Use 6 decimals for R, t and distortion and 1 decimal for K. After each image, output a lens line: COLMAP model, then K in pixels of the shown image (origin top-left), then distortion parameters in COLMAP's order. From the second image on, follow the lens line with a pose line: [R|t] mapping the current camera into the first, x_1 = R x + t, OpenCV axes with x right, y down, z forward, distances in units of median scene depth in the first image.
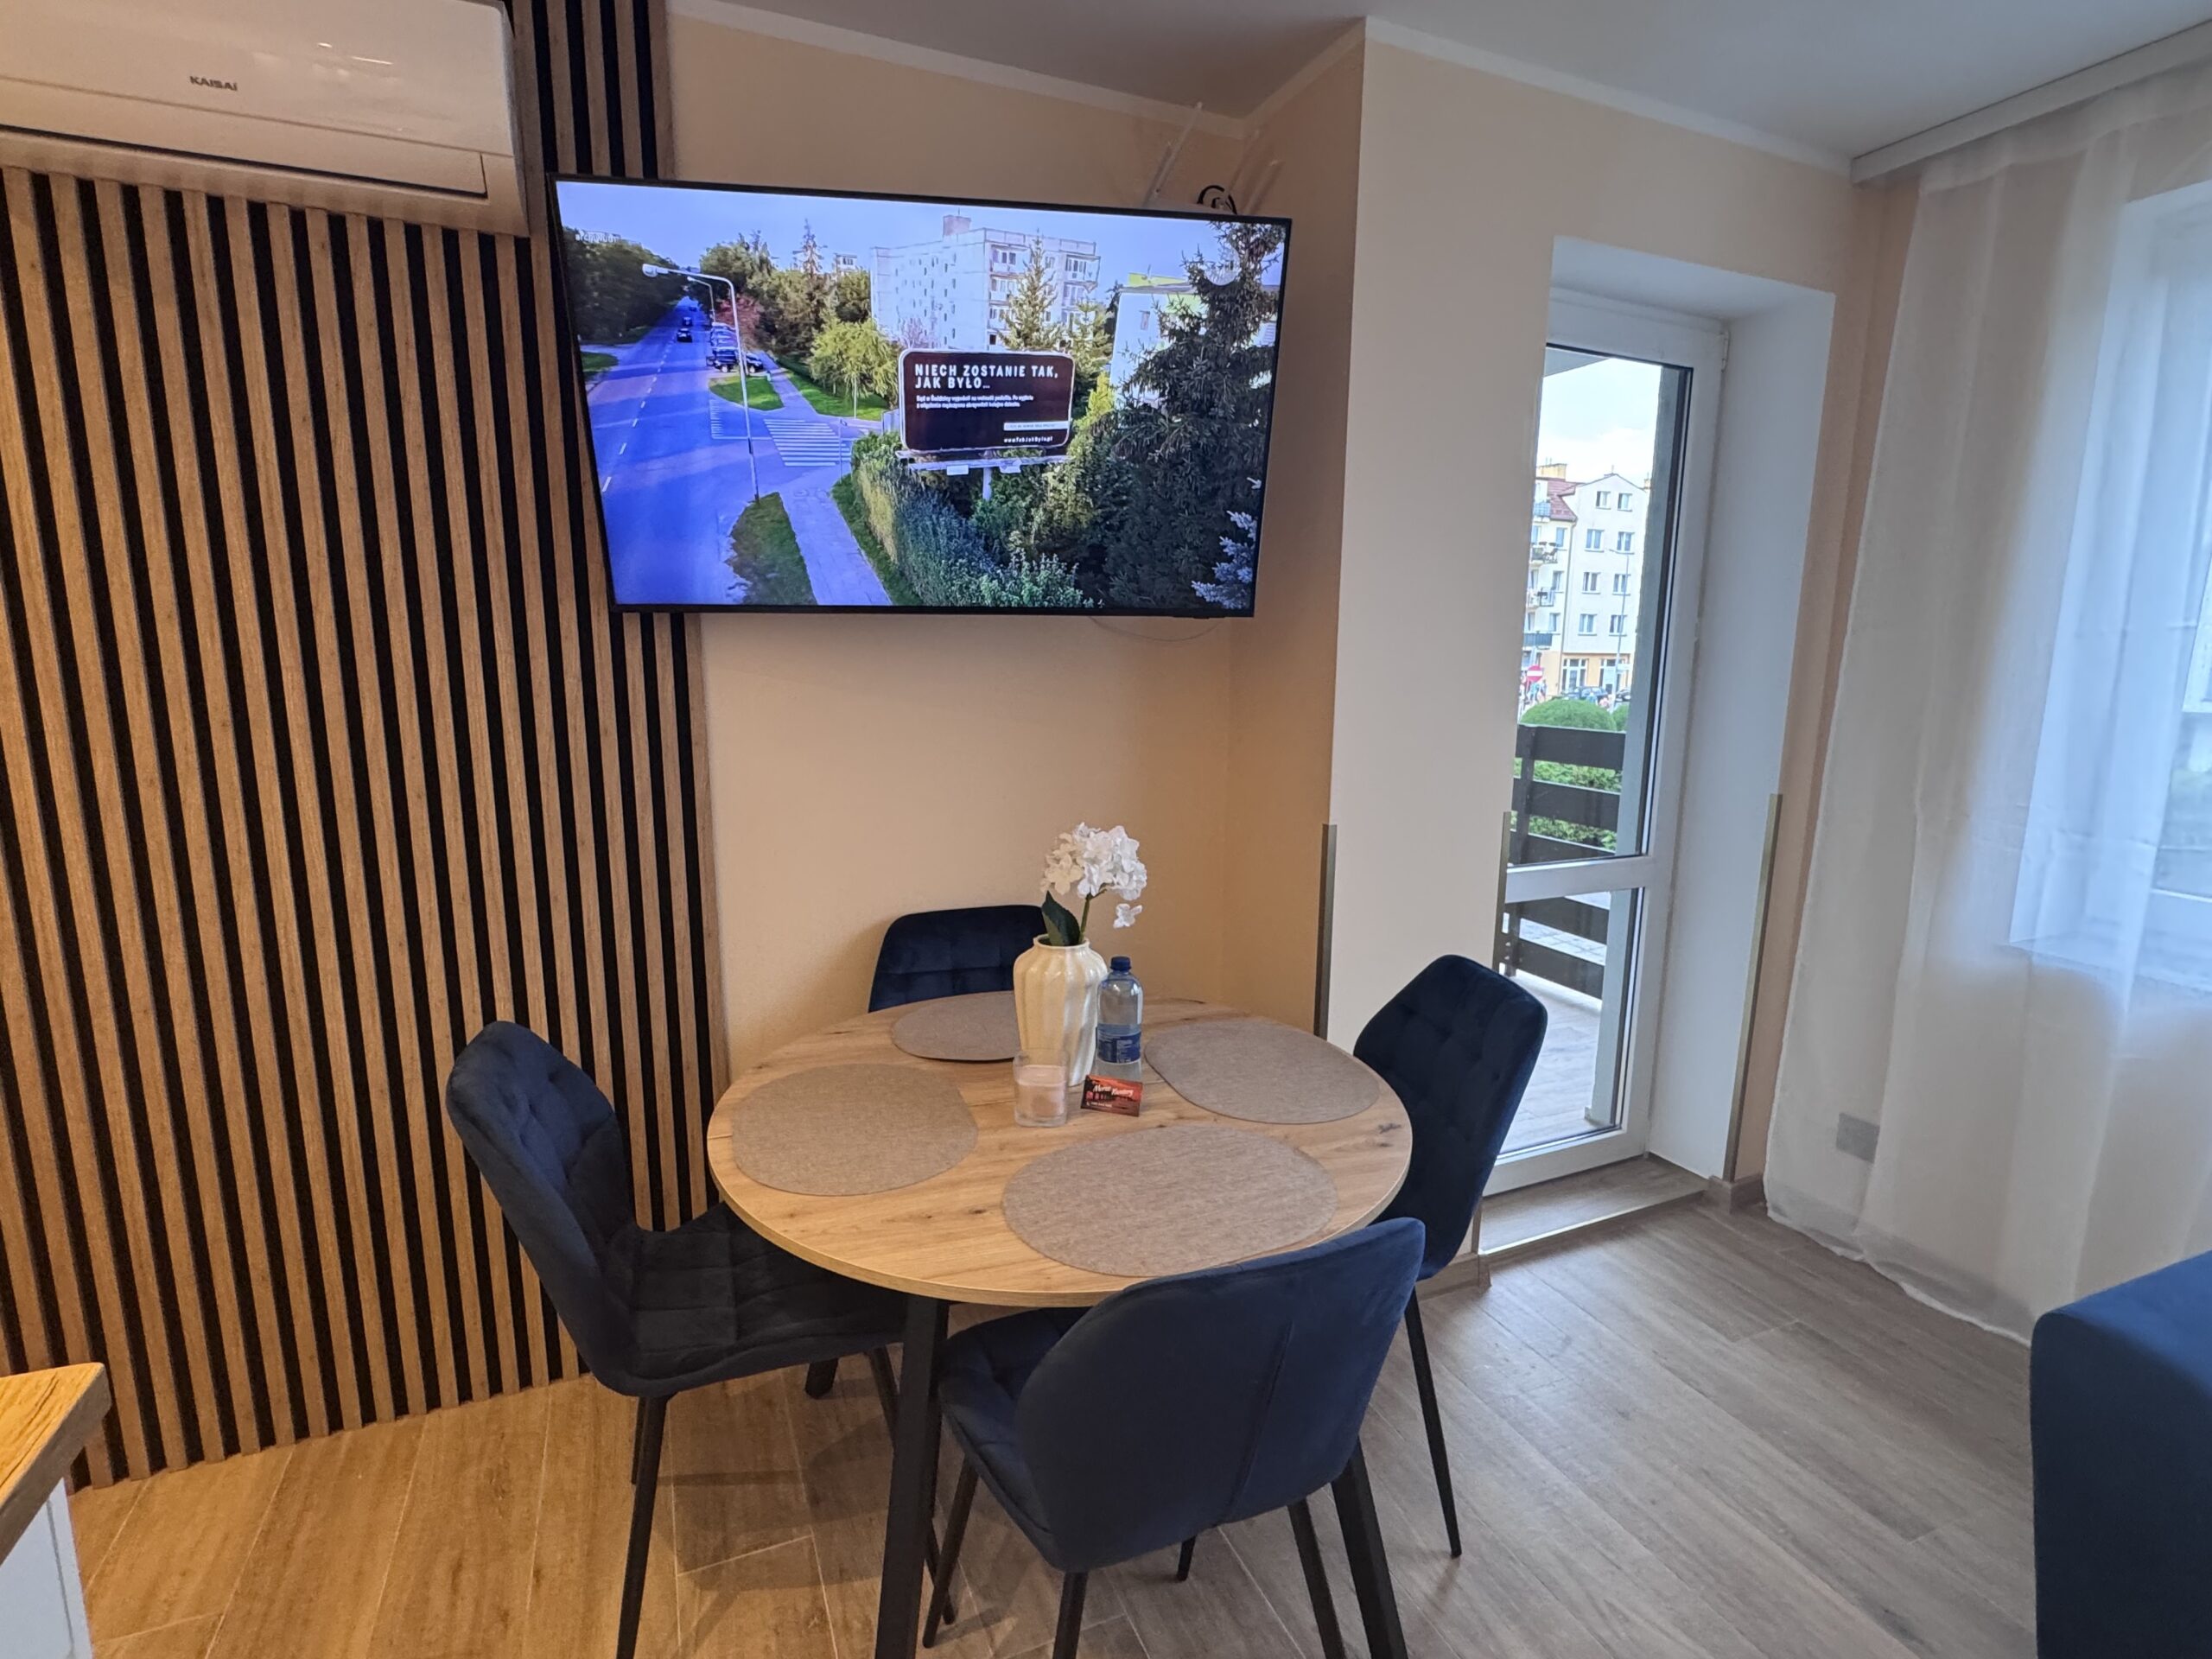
lens RADIAL K [[1090.0, 0, 1103.1], [0, 1090.0, 837.9], [0, 0, 1]] dist [0.000217, -0.001388]
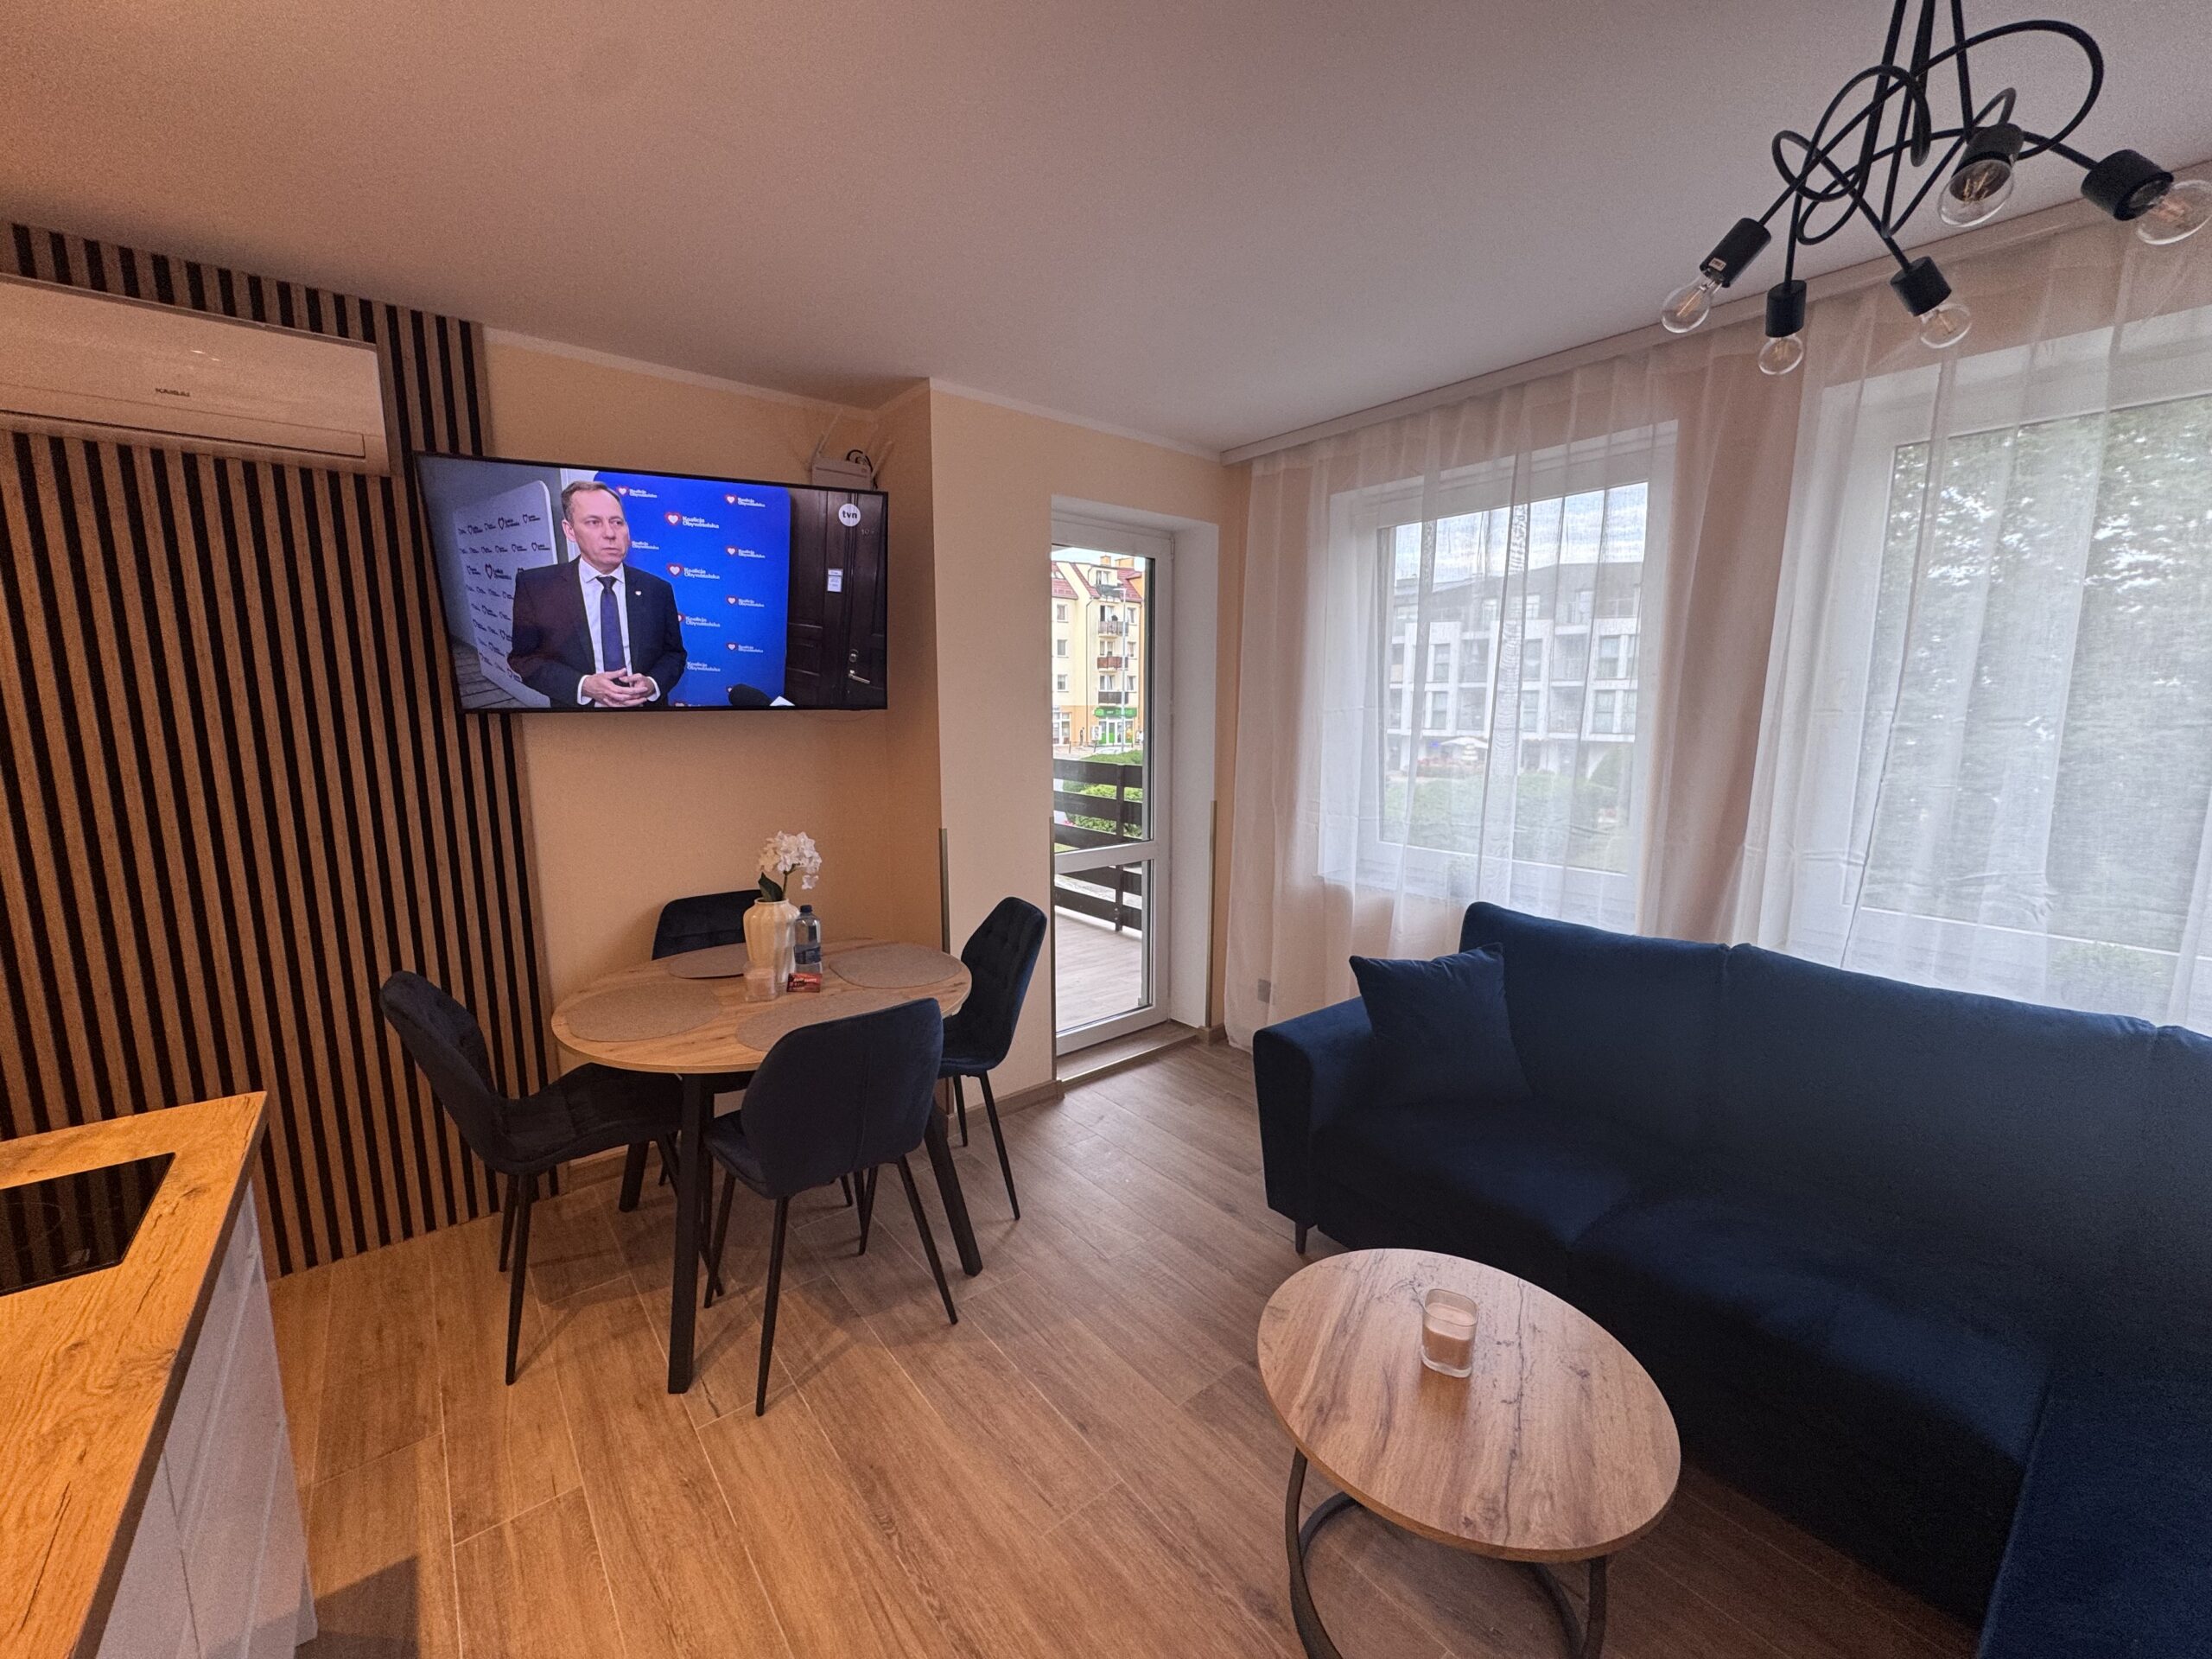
lens RADIAL K [[884.1, 0, 1103.6], [0, 884.1, 834.1], [0, 0, 1]] dist [-0.001787, -0.000412]
pose [[0.962908, -0.051022, 0.264964, 0.094833], [0.058433, 0.998088, -0.020158, 0.045084], [-0.263428, 0.034893, 0.964048, -0.461180]]
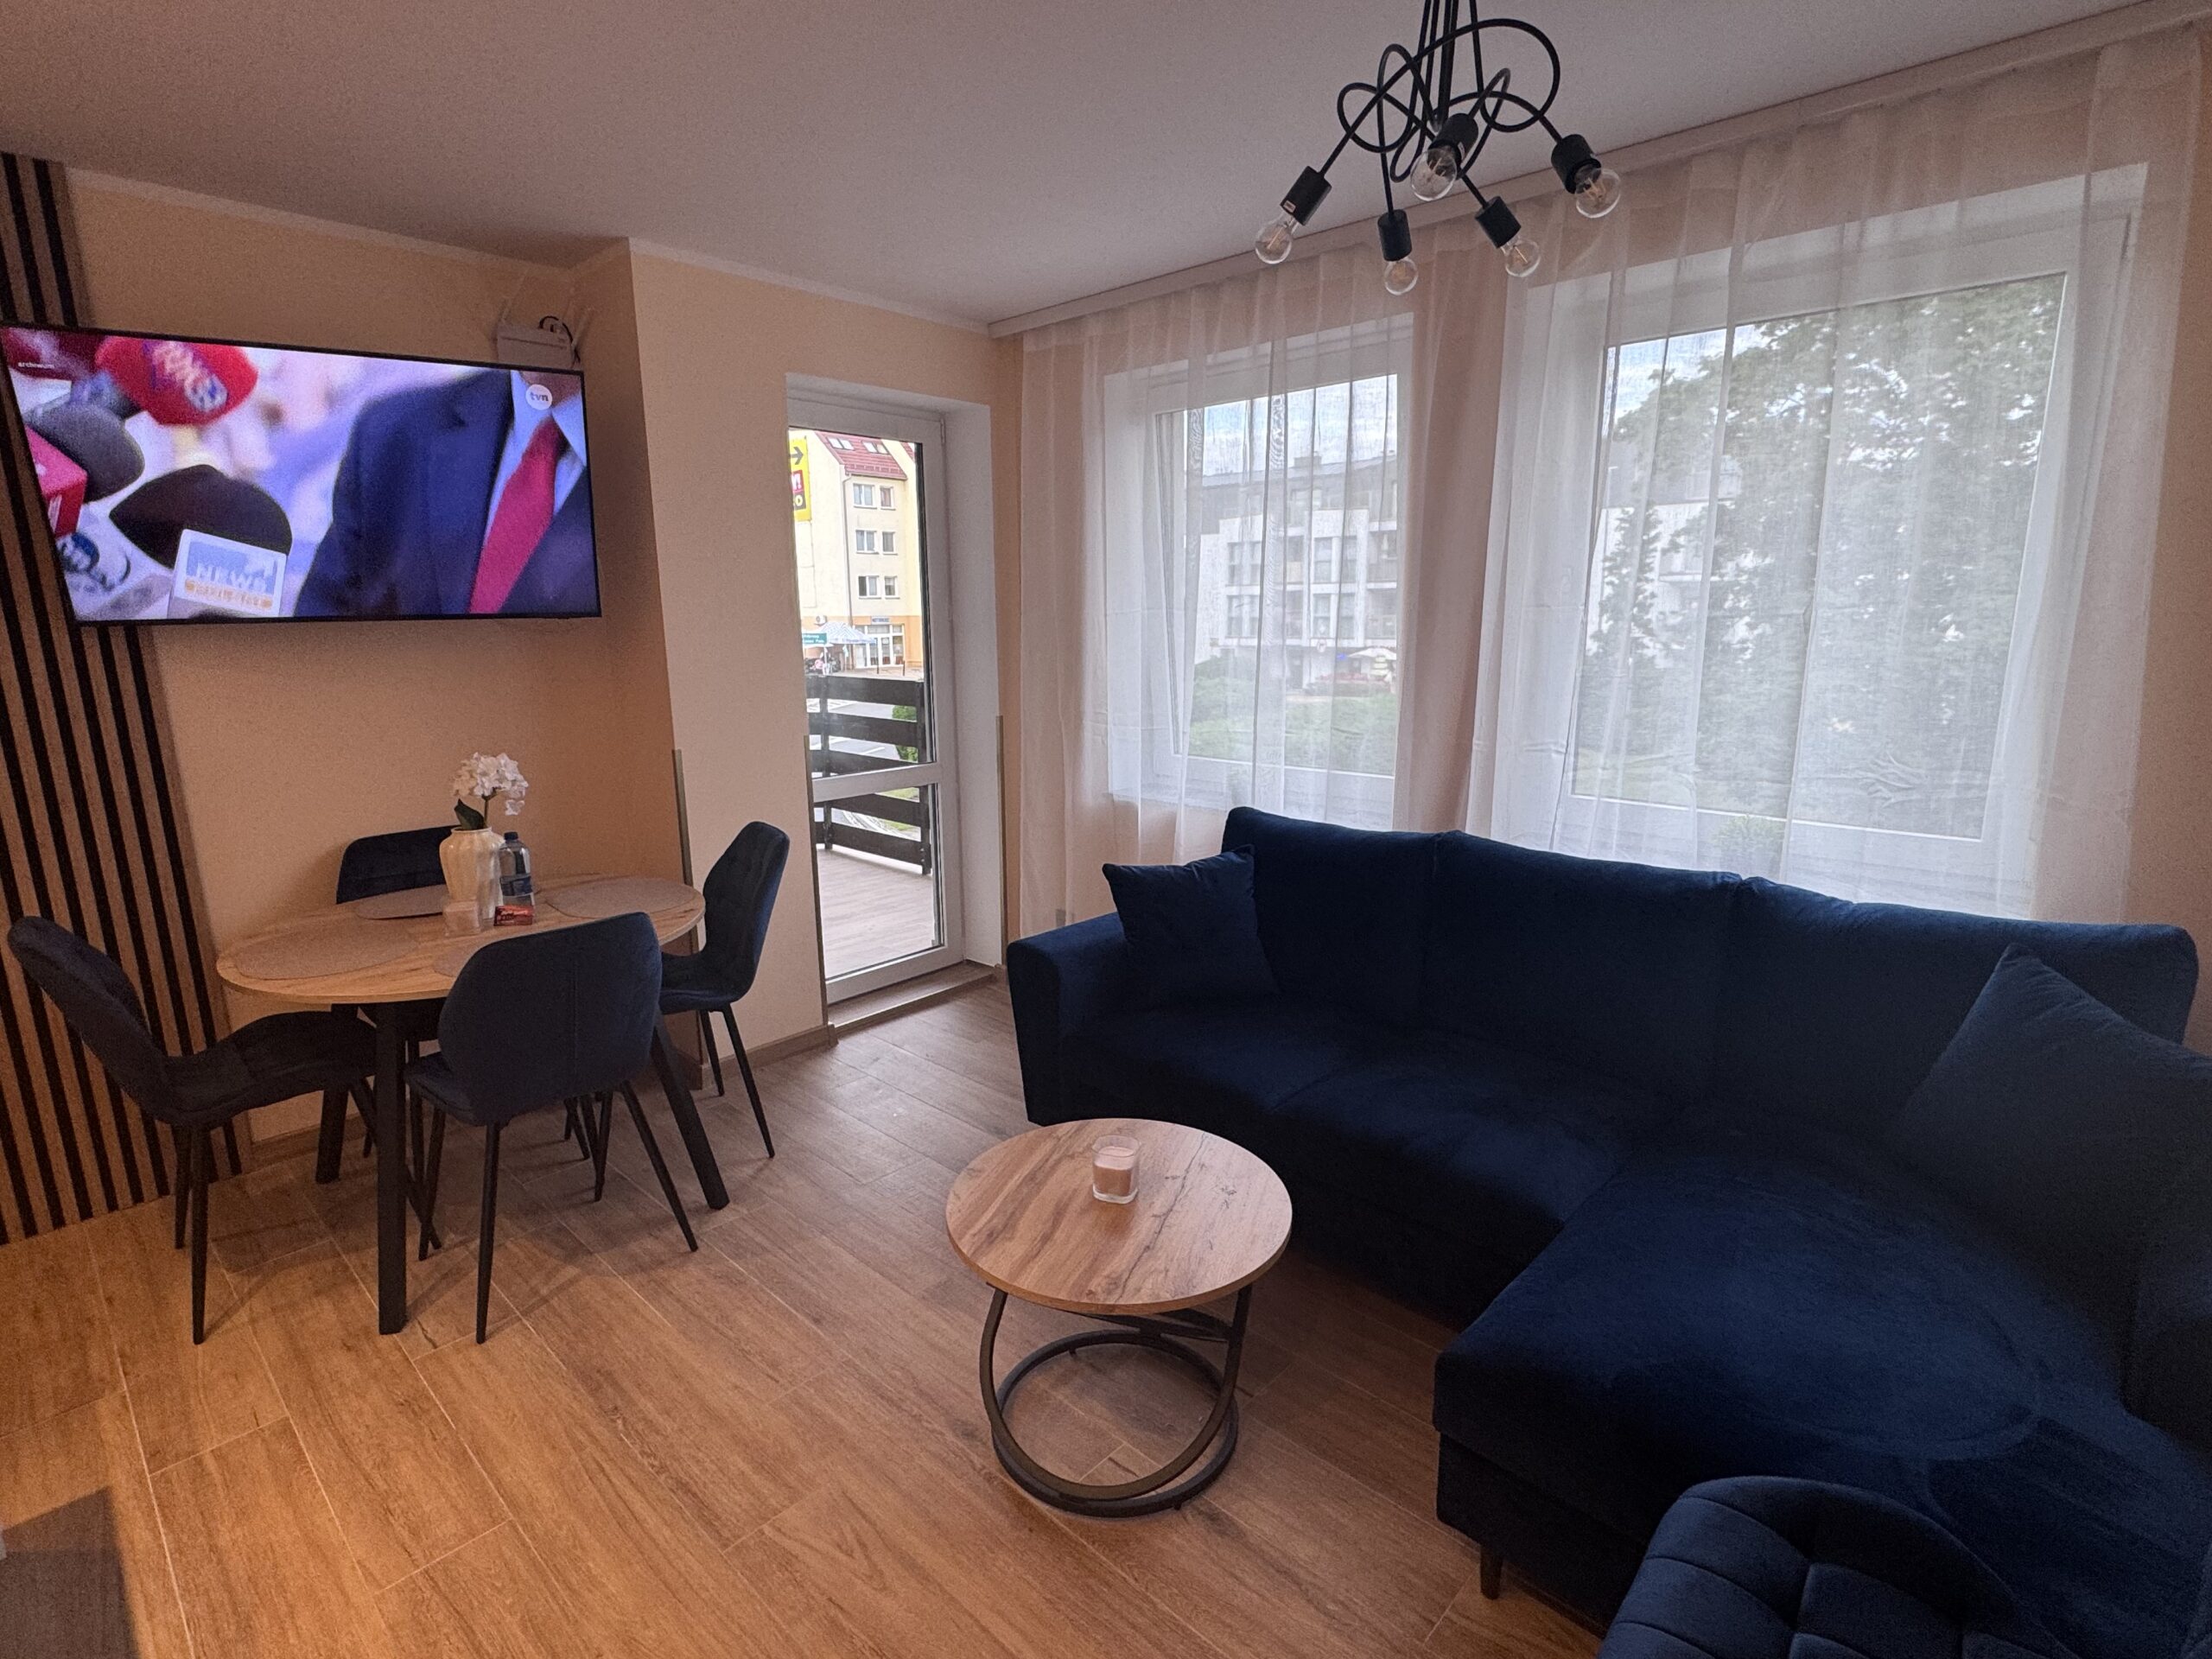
lens RADIAL K [[1090.0, 0, 1103.1], [0, 1090.0, 837.9], [0, 0, 1]] dist [0.000217, -0.001388]
pose [[0.916993, -0.102424, 0.385530, 0.175907], [0.091263, 0.994708, 0.047192, 0.107400], [-0.388324, -0.008090, 0.921487, -0.751186]]
